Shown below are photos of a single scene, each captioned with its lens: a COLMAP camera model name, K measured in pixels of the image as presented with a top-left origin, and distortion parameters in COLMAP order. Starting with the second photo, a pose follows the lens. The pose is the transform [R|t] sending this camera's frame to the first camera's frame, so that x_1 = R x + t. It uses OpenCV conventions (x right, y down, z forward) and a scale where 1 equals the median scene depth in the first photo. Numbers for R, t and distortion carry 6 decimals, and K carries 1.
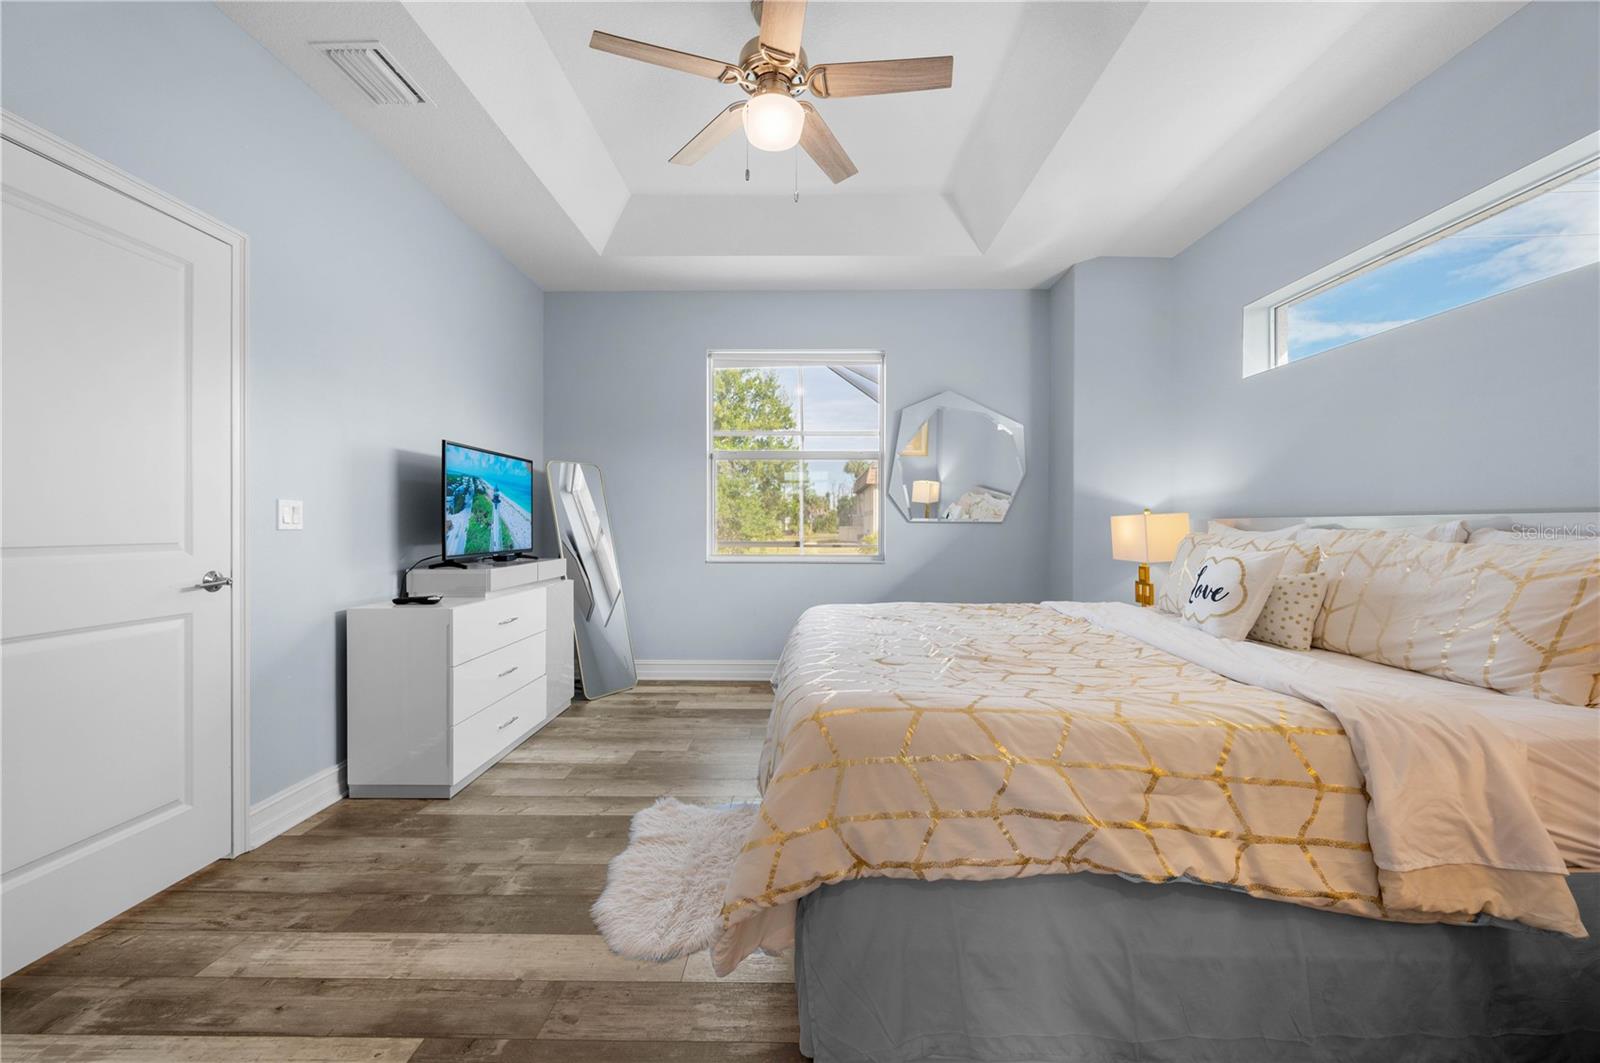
lens RADIAL K [[639.0, 0, 799.2], [0, 639.0, 527.3], [0, 0, 1]] dist [-0.004857, 0.000132]
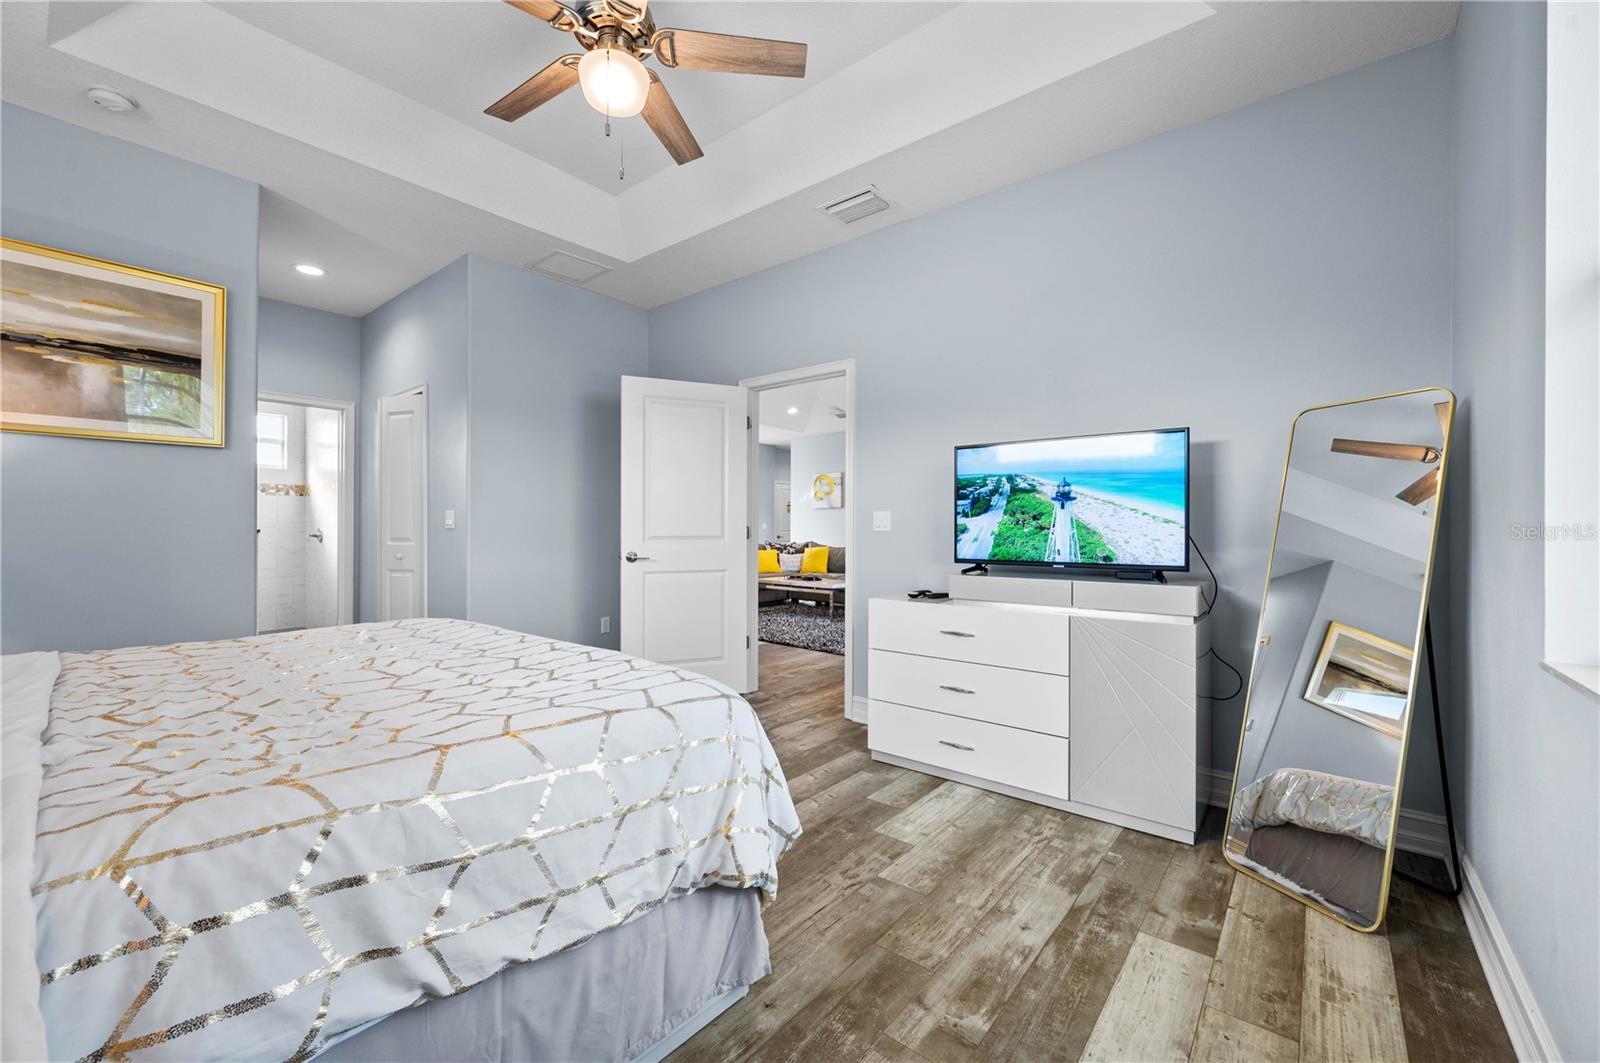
lens RADIAL K [[639.0, 0, 805.8], [0, 639.0, 526.9], [0, 0, 1]] dist [-0.004857, 0.000132]
pose [[-0.612808, -0.003558, -0.790224, 0.388051], [-0.007169, 0.999974, 0.001057, -0.005231], [0.790200, 0.006313, -0.612817, 1.355129]]
